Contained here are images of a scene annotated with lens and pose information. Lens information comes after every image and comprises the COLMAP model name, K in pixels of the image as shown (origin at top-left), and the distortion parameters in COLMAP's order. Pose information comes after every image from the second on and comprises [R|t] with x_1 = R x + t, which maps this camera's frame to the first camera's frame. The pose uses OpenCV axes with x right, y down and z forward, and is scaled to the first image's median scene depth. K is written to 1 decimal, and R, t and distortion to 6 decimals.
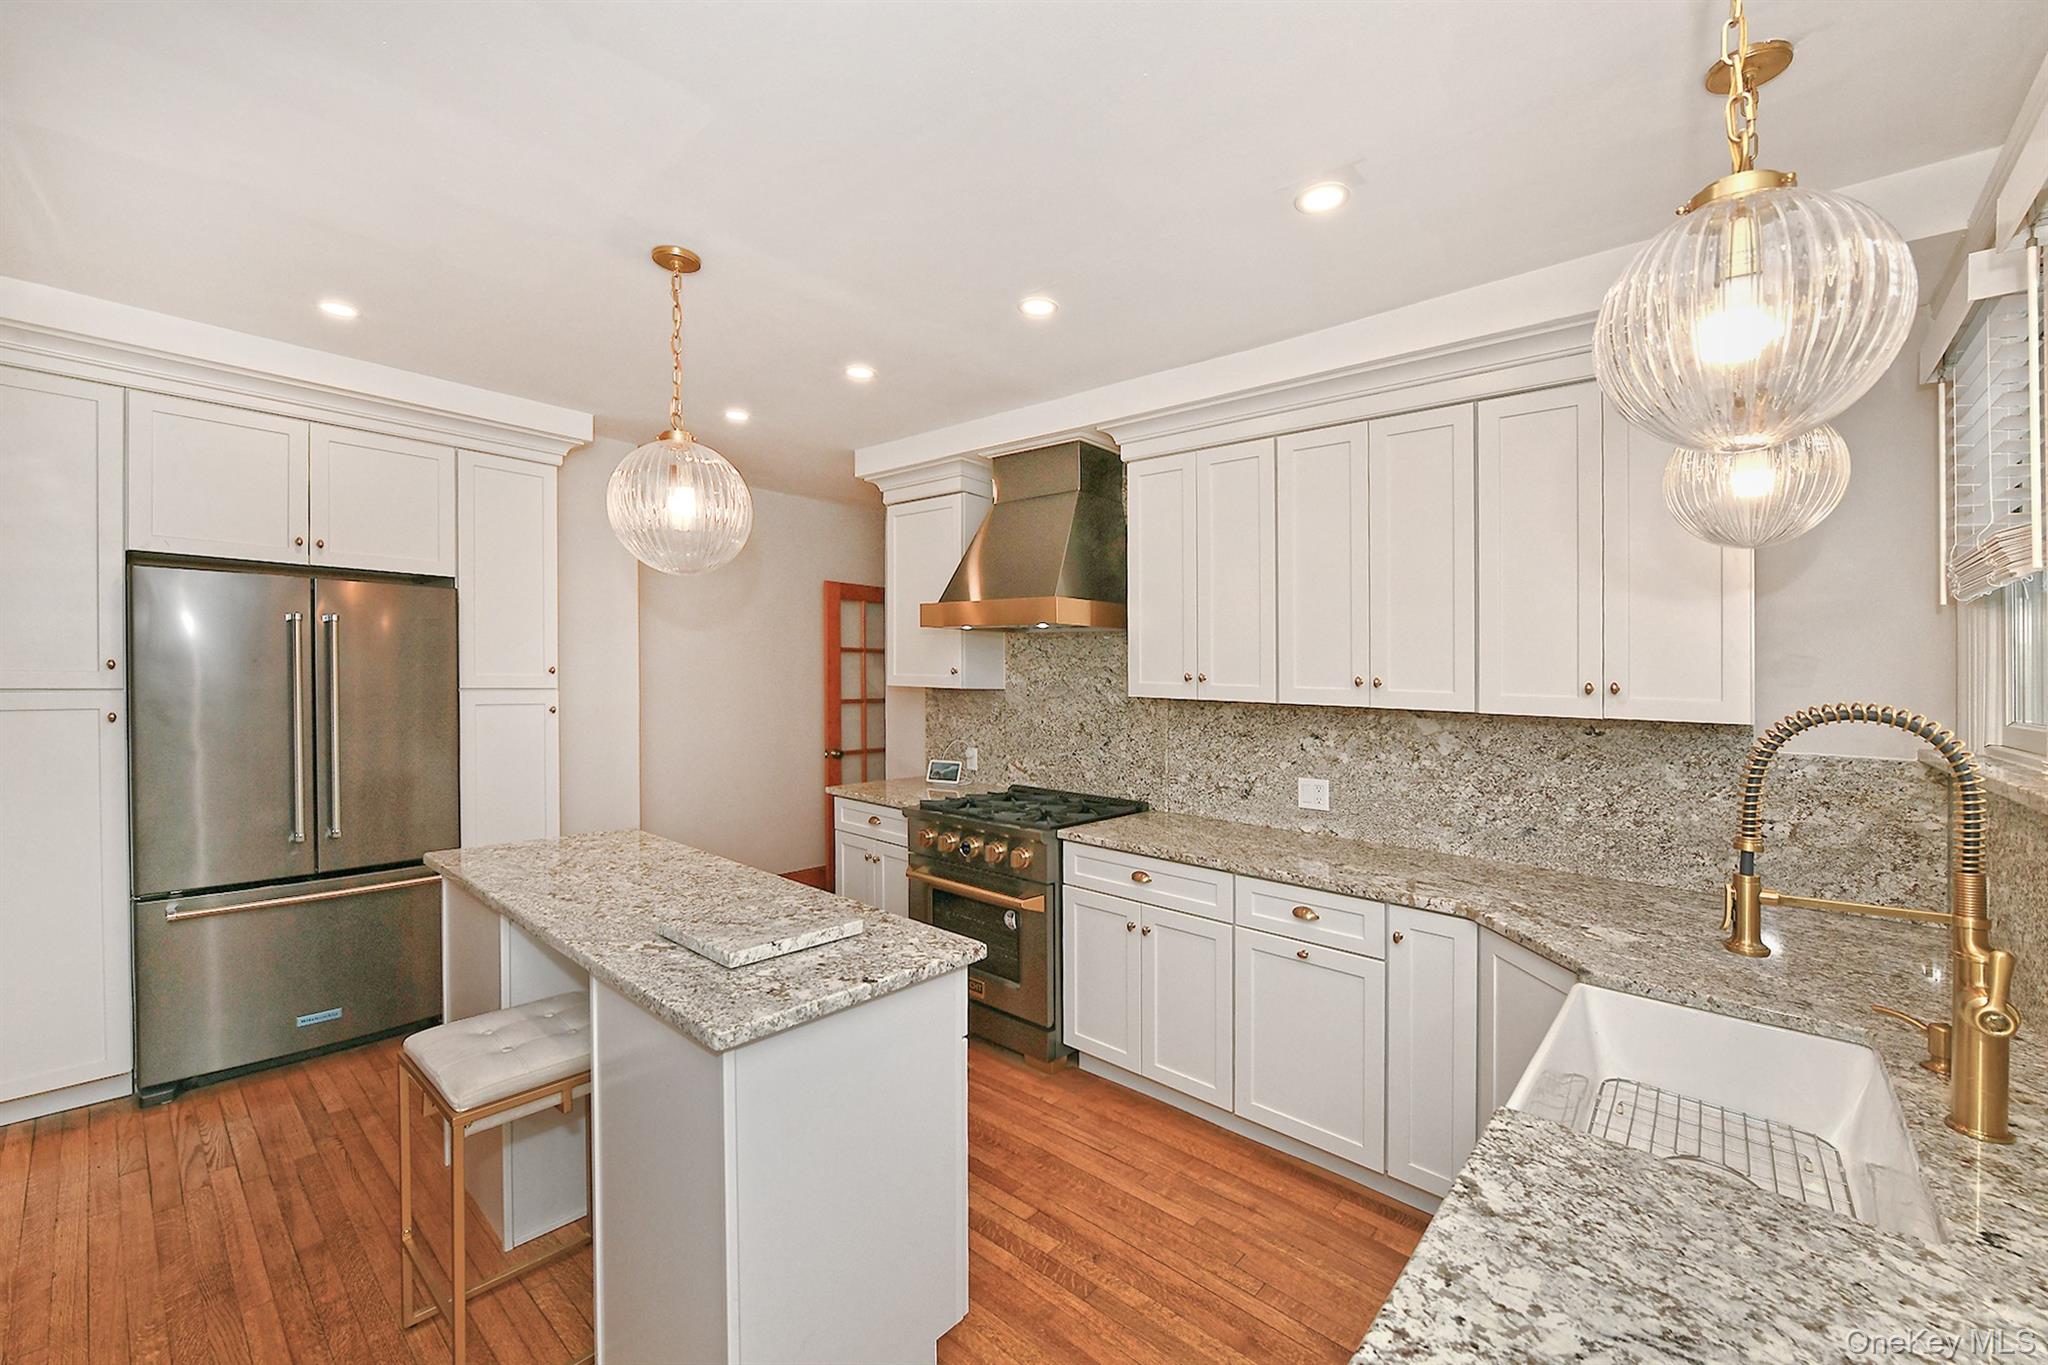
lens RADIAL K [[823.0, 0, 1032.1], [0, 823.0, 678.4], [0, 0, 1]] dist [-0.010413, -0.000129]
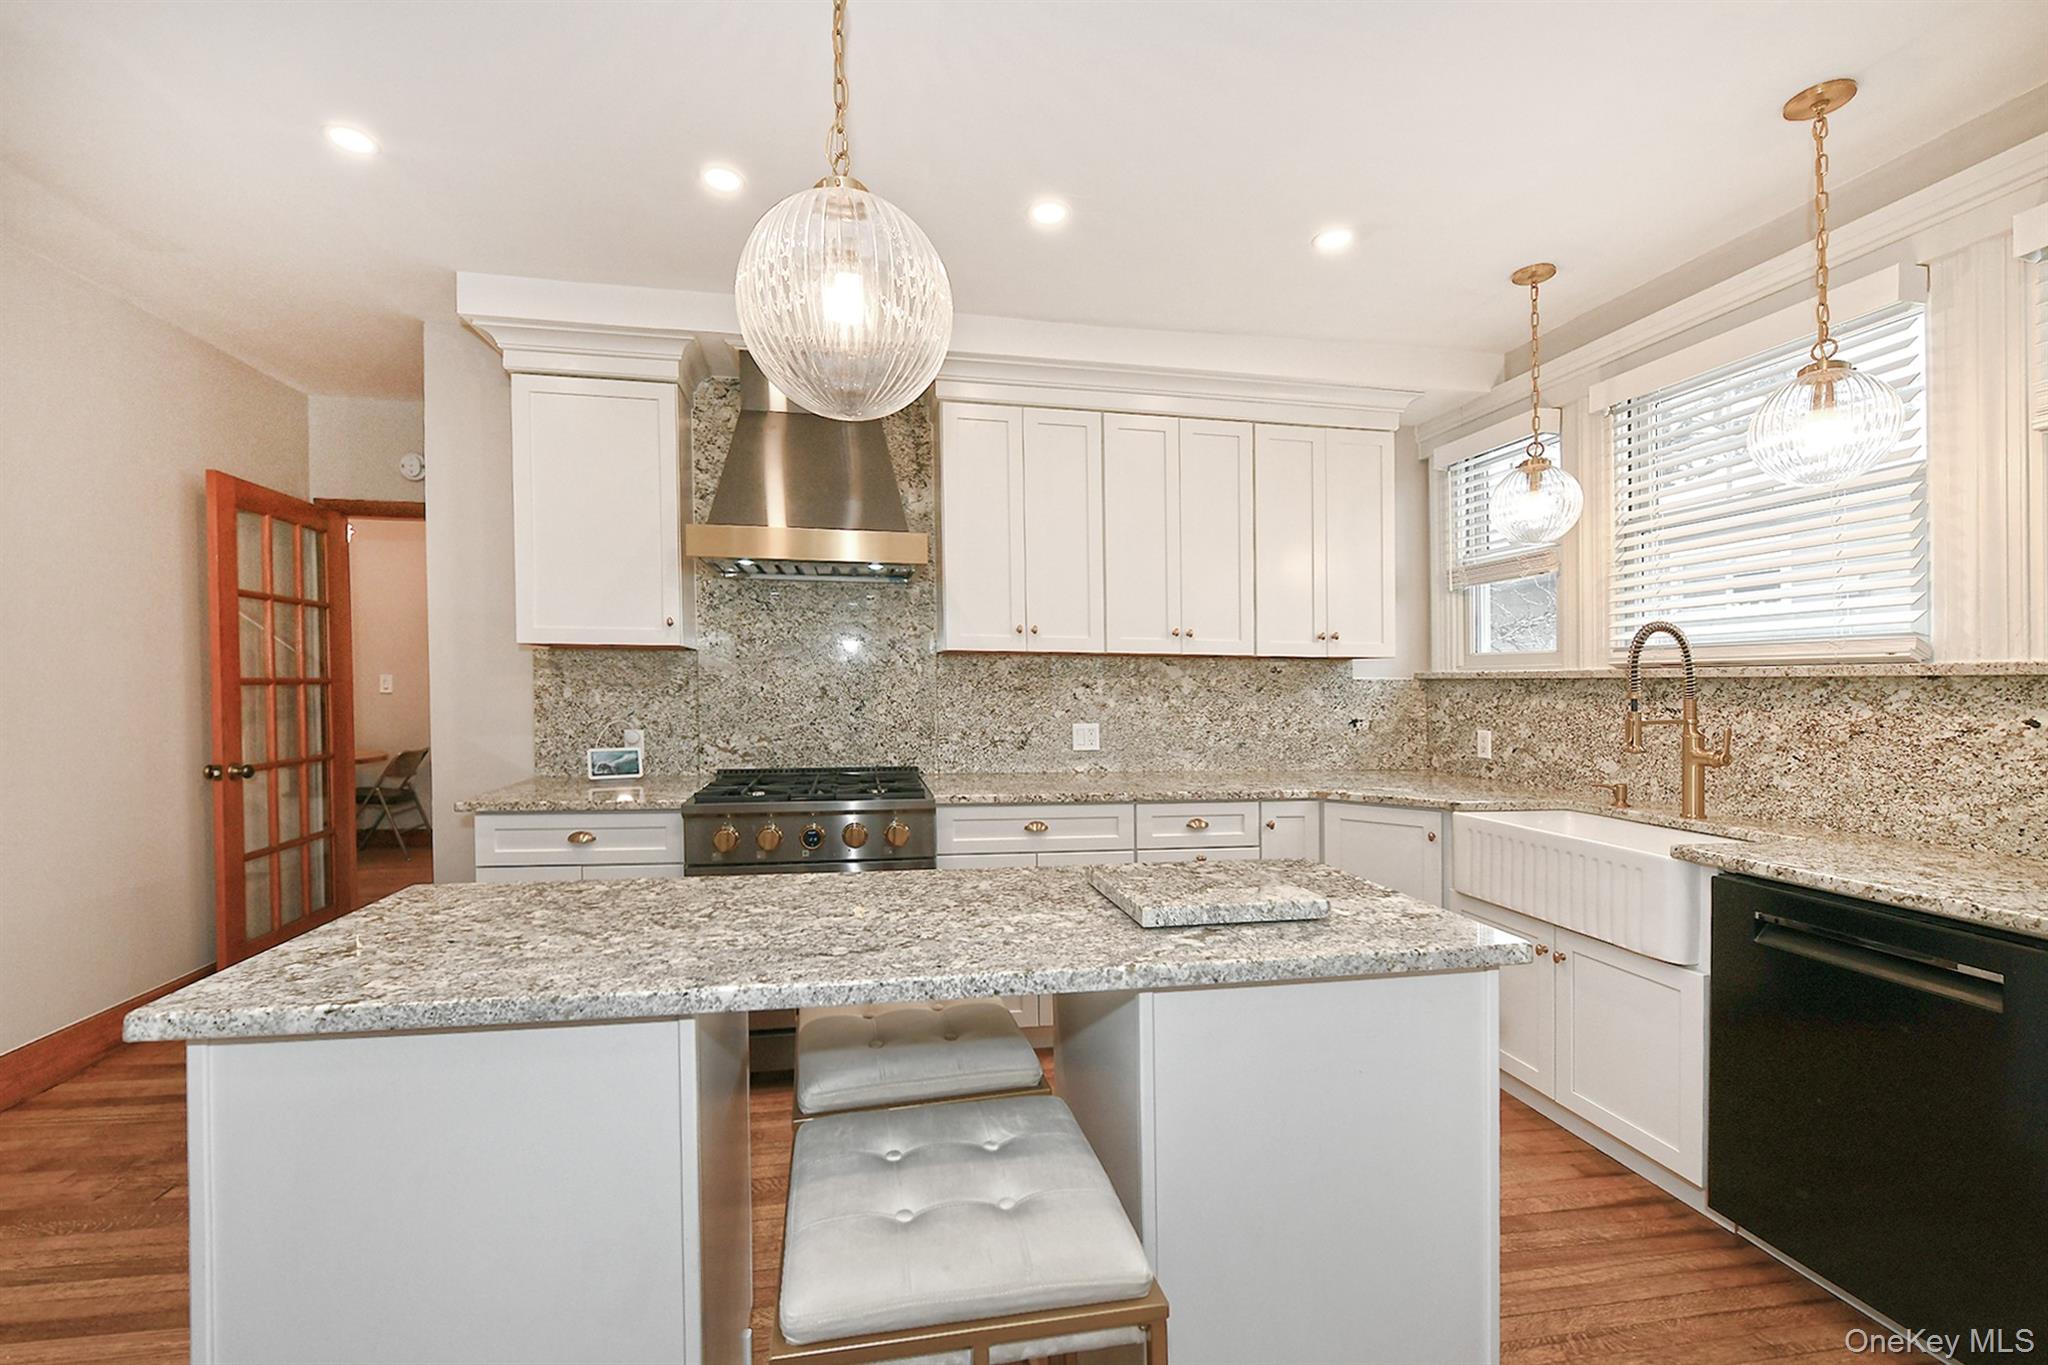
lens RADIAL K [[823.0, 0, 1032.1], [0, 823.0, 678.4], [0, 0, 1]] dist [-0.010413, -0.000129]
pose [[0.628745, -0.014829, 0.777470, -0.590352], [0.012996, 0.999879, 0.008562, 0.050458], [-0.777503, 0.004720, 0.628861, 0.352544]]
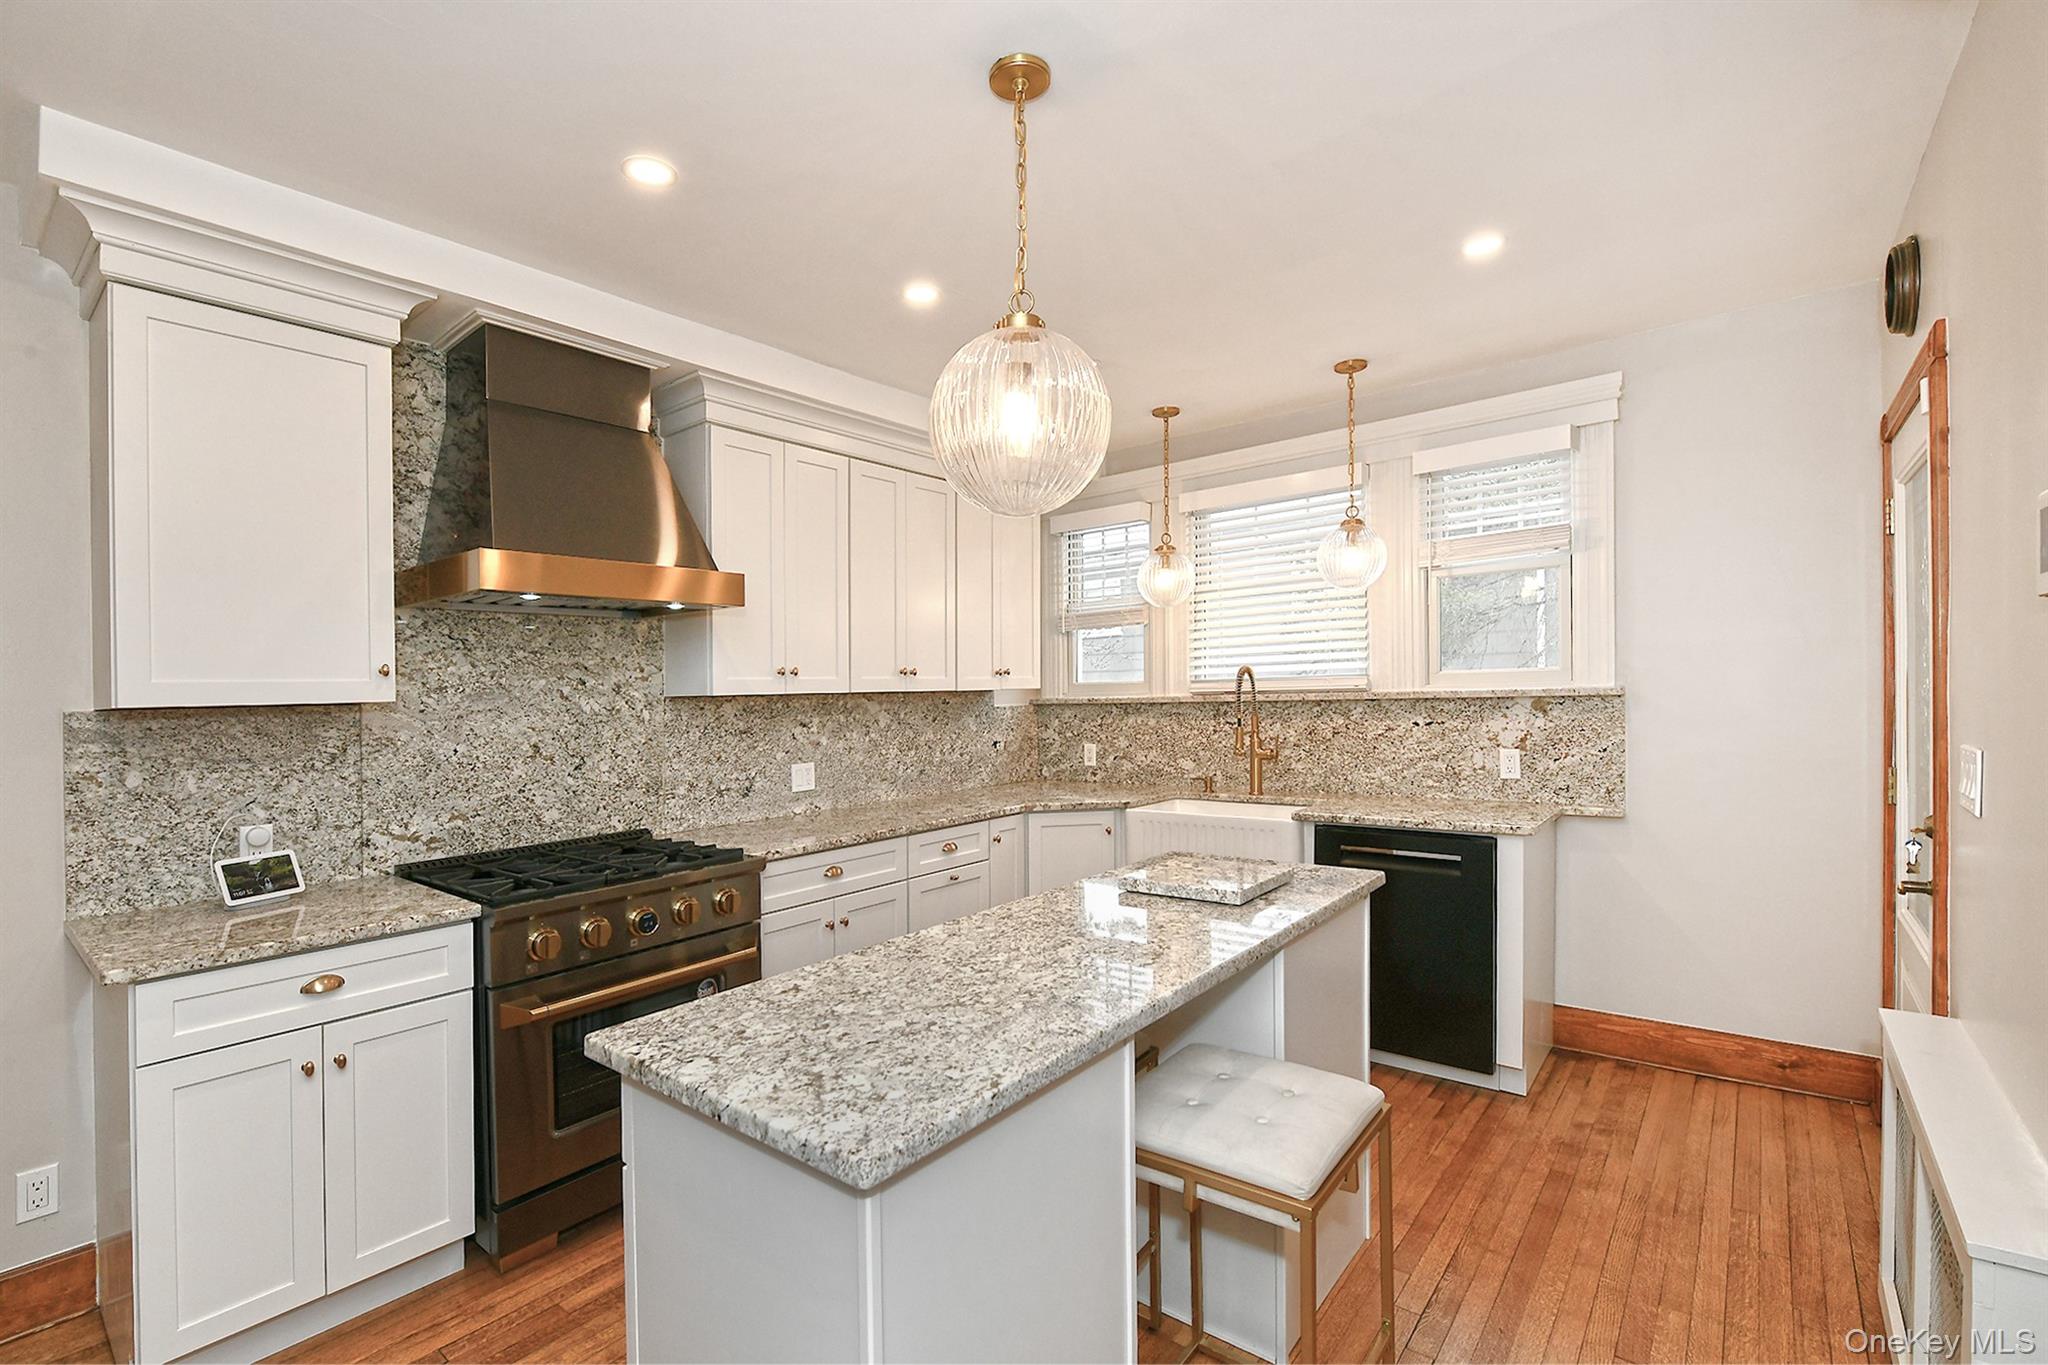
lens RADIAL K [[902.3, 0, 1014.1], [0, 902.3, 678.0], [0, 0, 1]] dist [-0.012488, -0.000408]
pose [[-0.034321, -0.010957, 0.999351, -0.890165], [0.030191, 0.999472, 0.011995, 0.001567], [-0.998955, 0.030583, -0.033972, 0.766619]]
